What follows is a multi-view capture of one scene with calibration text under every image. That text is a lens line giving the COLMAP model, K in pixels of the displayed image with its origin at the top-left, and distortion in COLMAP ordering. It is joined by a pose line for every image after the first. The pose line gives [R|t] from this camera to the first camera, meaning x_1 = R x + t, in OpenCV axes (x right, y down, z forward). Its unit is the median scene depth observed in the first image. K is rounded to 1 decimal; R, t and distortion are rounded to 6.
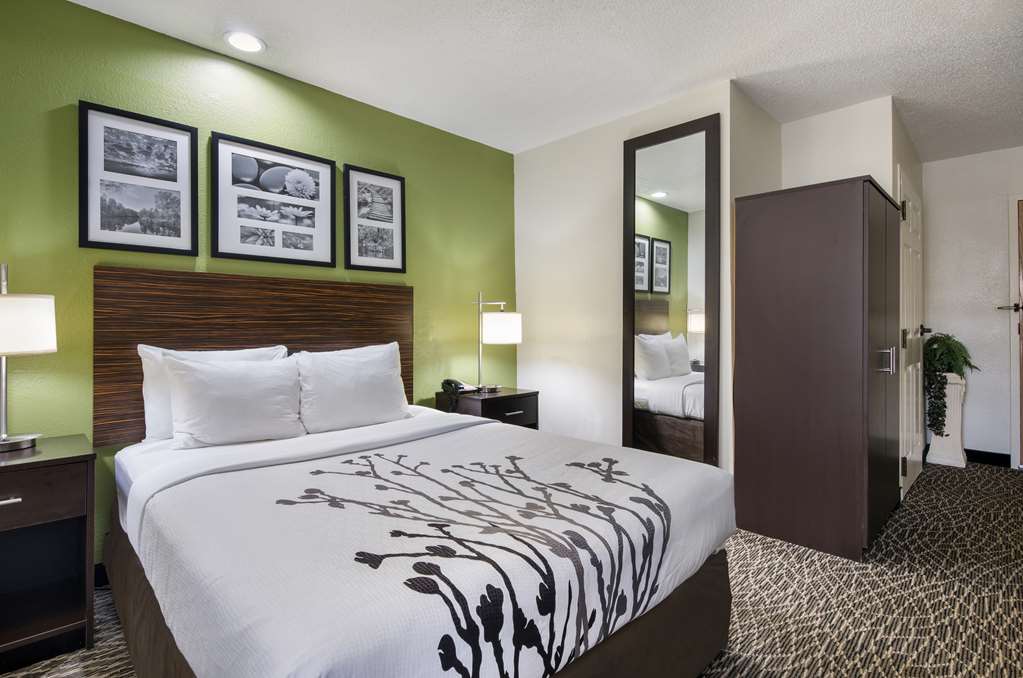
lens RADIAL K [[493.2, 0, 500.7], [0, 493.2, 329.1], [0, 0, 1]] dist [0.005400, -0.004366]
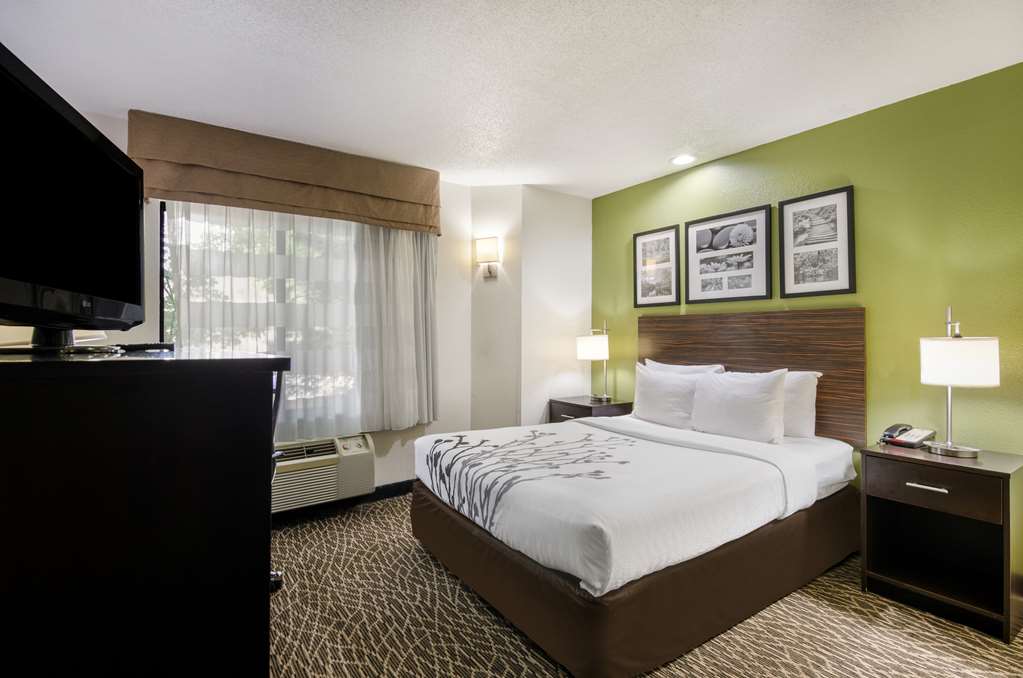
lens RADIAL K [[493.2, 0, 505.3], [0, 493.2, 335.6], [0, 0, 1]] dist [0.005400, -0.004366]
pose [[-0.160778, 0.001674, -0.986989, 0.987033], [0.000308, 0.999999, 0.001646, -0.050083], [0.986991, -0.000039, -0.160779, 0.671903]]
